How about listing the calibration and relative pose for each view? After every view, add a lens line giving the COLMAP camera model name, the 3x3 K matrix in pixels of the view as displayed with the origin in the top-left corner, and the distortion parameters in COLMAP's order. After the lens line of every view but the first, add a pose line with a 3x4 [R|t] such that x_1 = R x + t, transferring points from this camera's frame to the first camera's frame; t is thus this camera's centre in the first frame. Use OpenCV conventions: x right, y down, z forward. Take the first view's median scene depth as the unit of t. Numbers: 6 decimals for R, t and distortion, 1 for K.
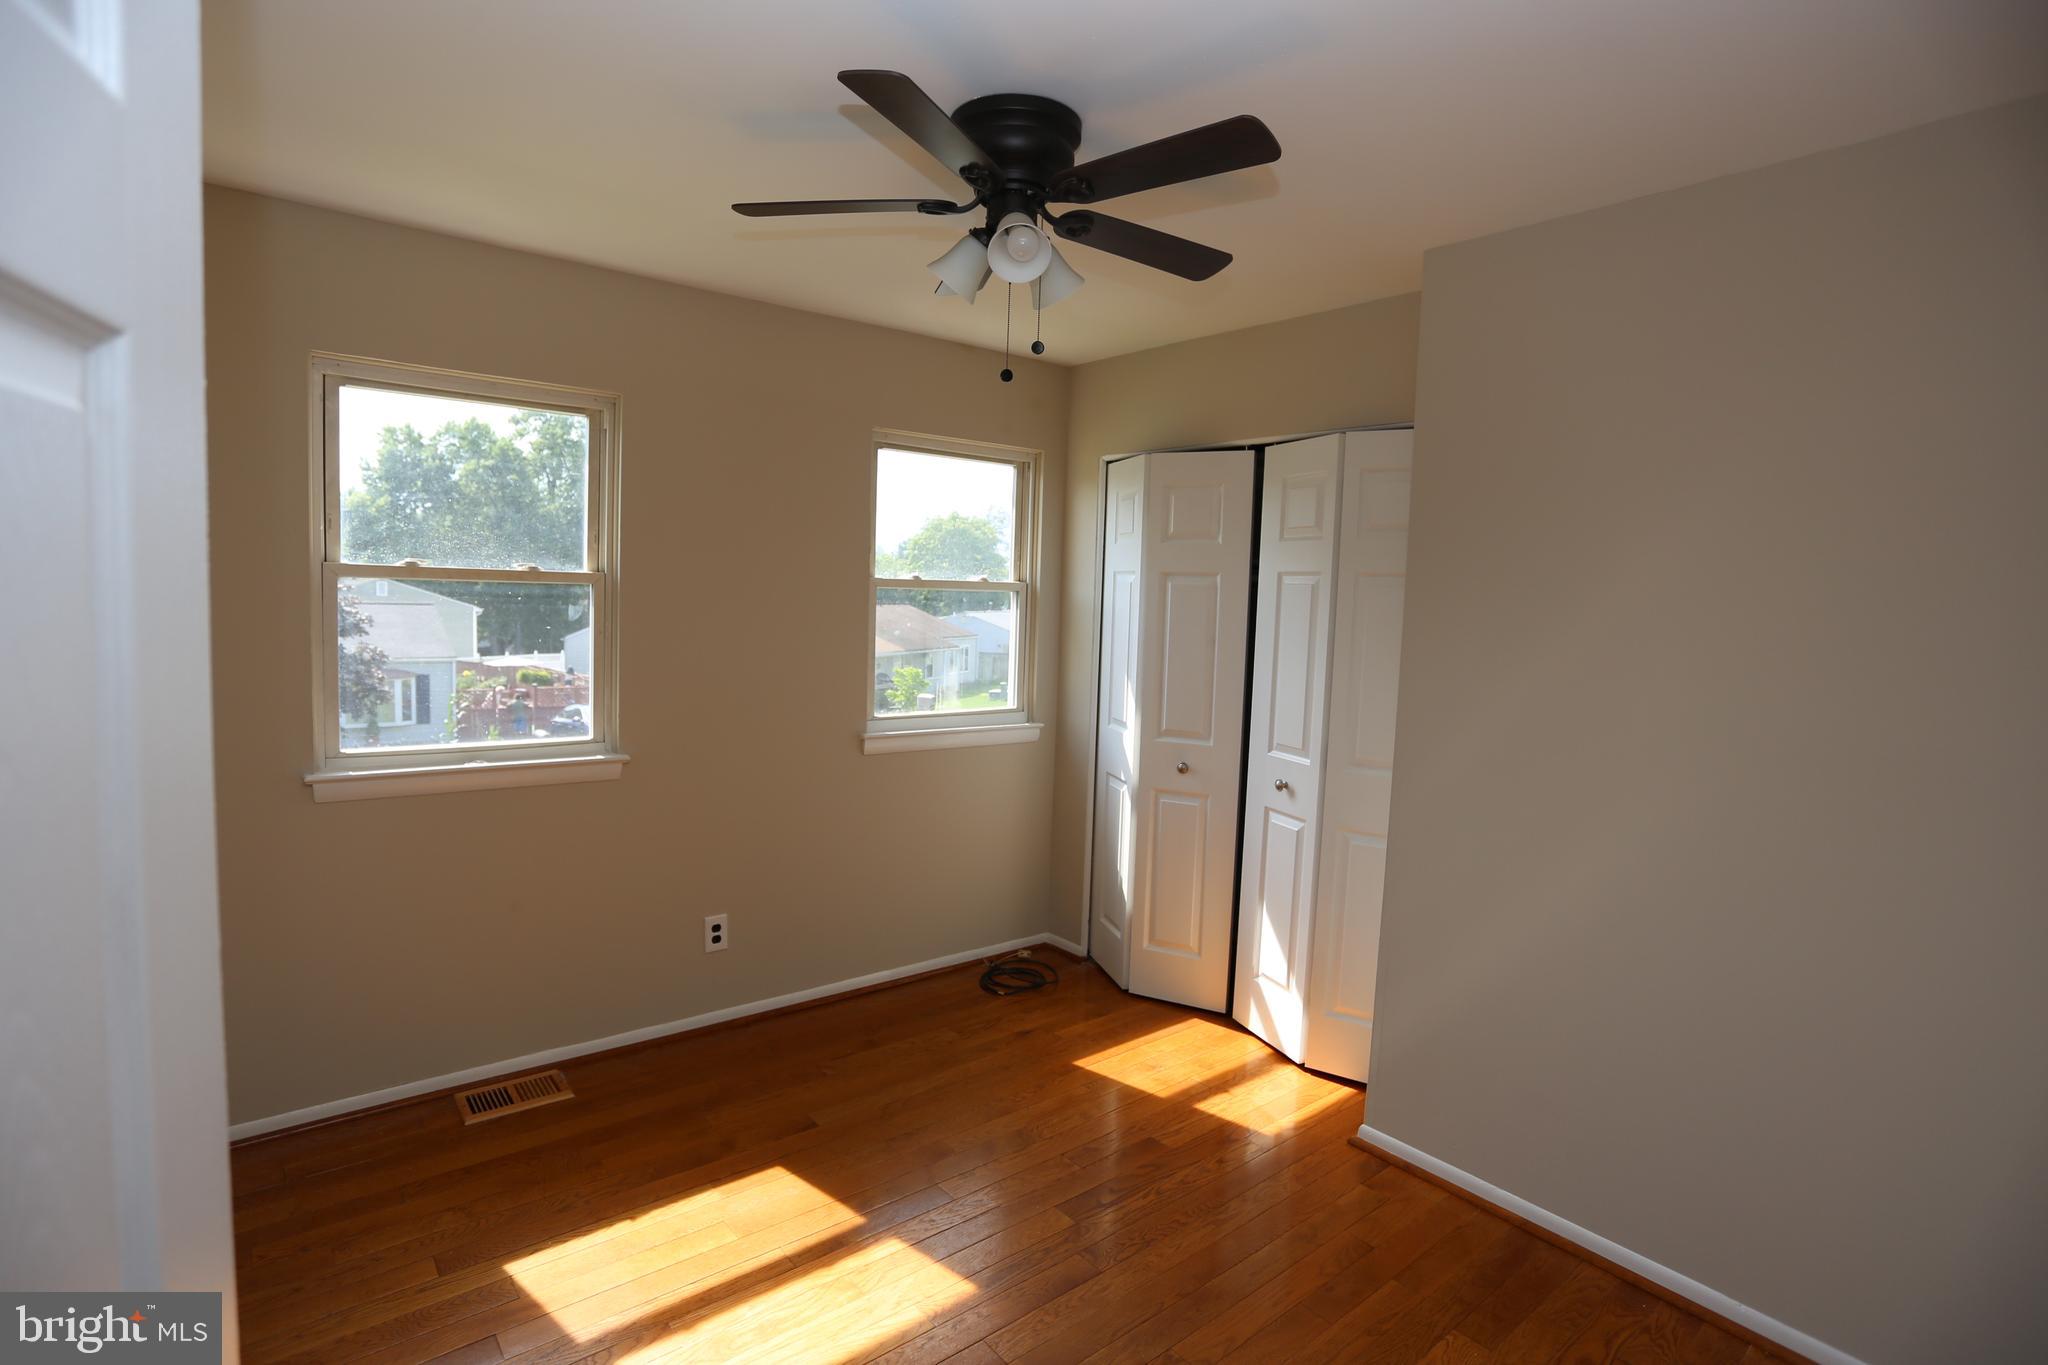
lens RADIAL K [[1012.1, 0, 978.7], [0, 1012.1, 679.1], [0, 0, 1]] dist [-0.001623, 0.000168]
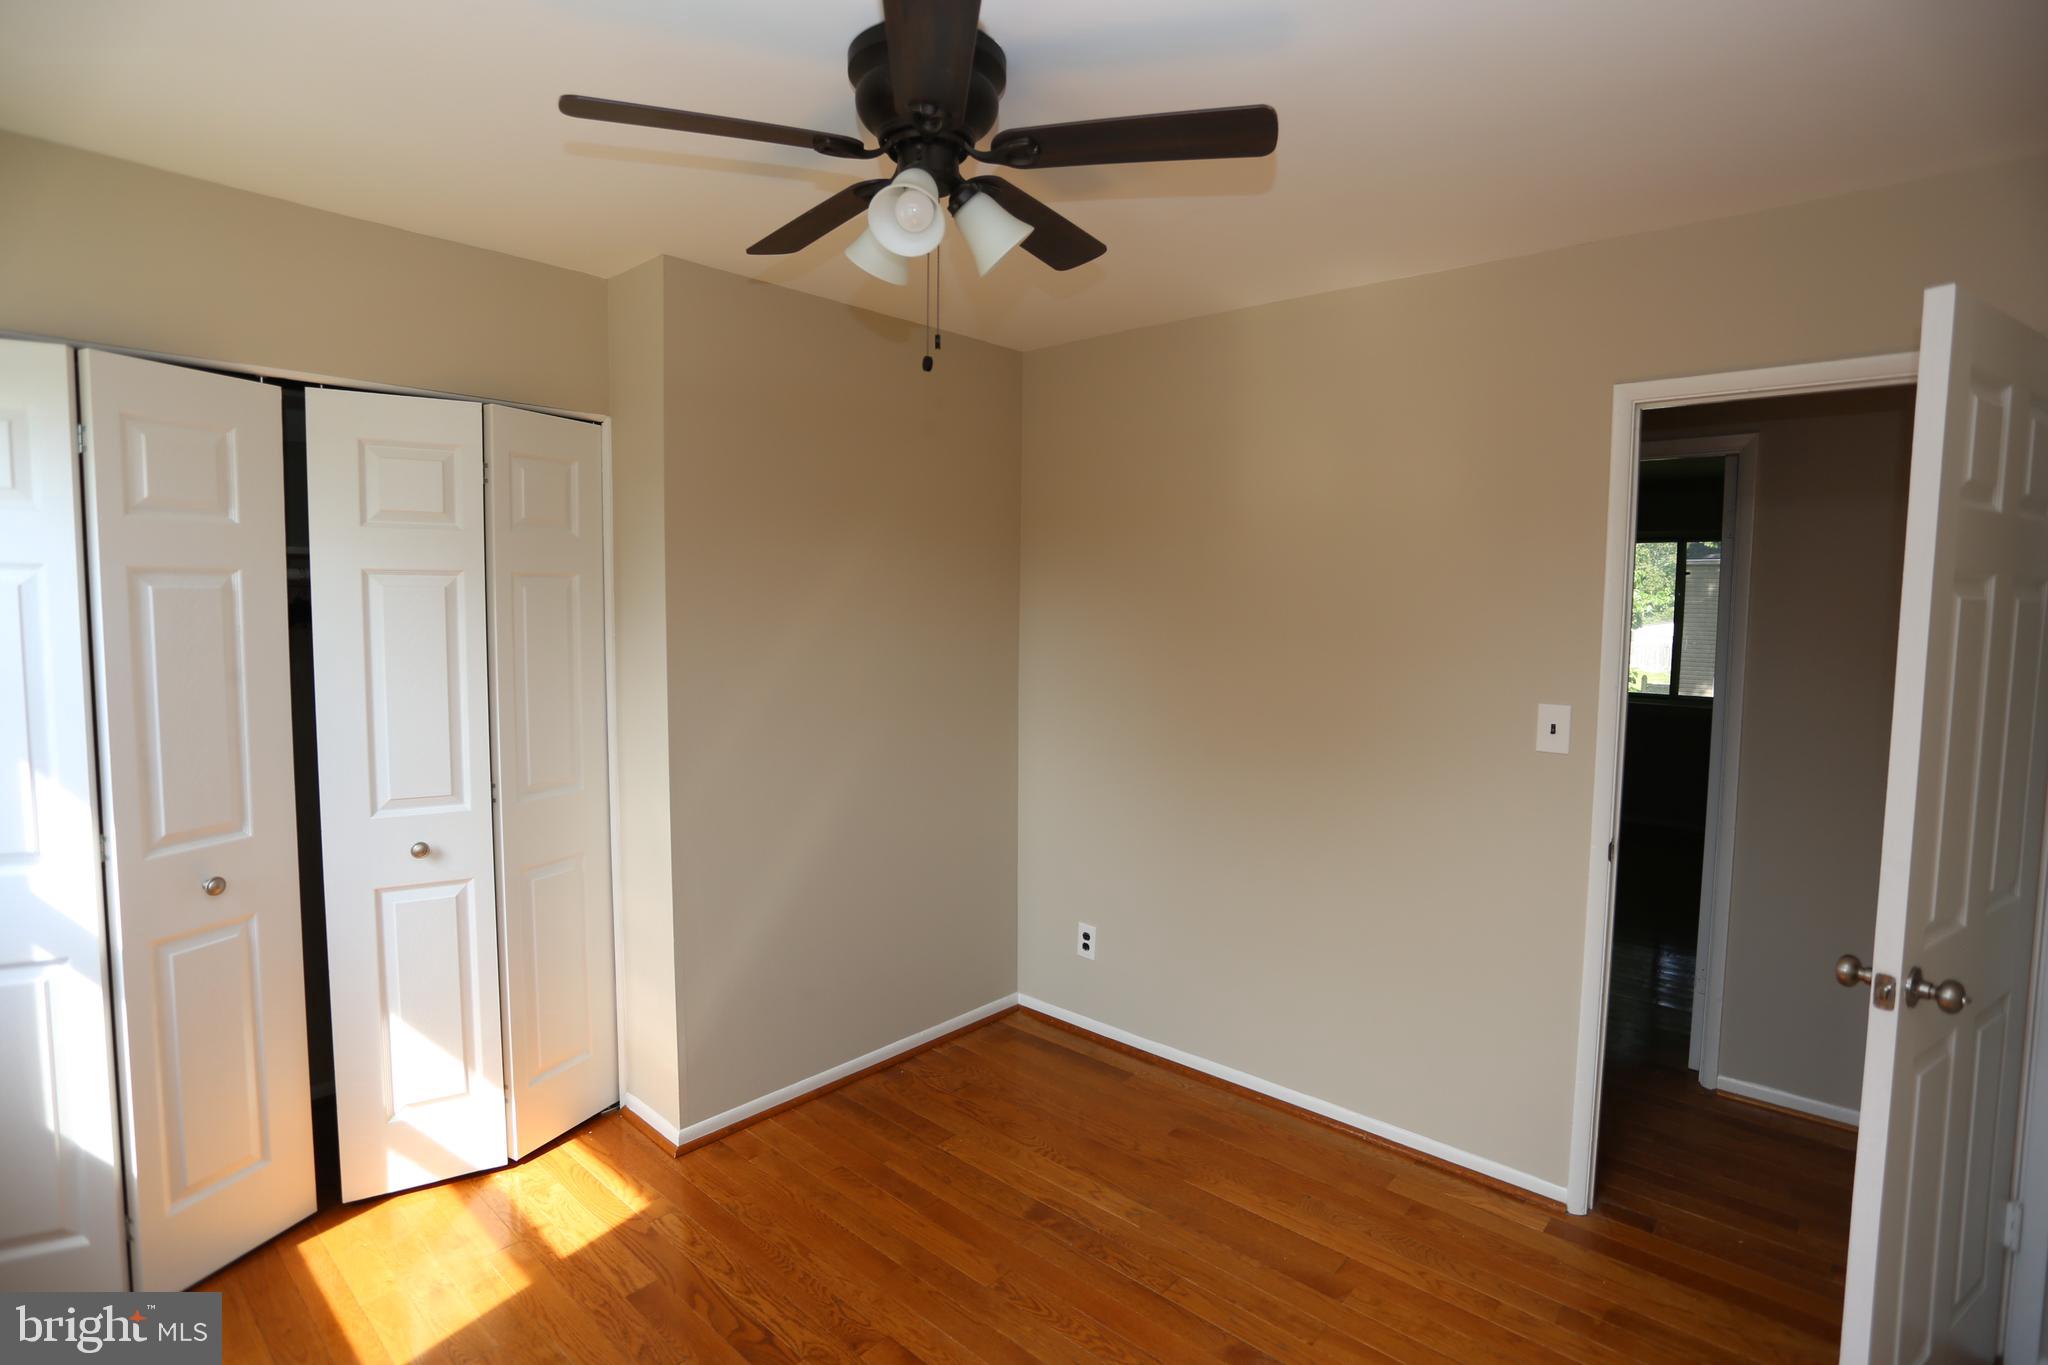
lens RADIAL K [[1021.4, 0, 1024.0], [0, 1021.4, 682.5], [0, 0, 1]] dist [-0.000741, -0.000018]
pose [[-0.161362, -0.120031, 0.979569, -0.509041], [0.069709, 0.988711, 0.132634, -0.089718], [-0.984430, 0.089687, -0.151173, 0.650408]]
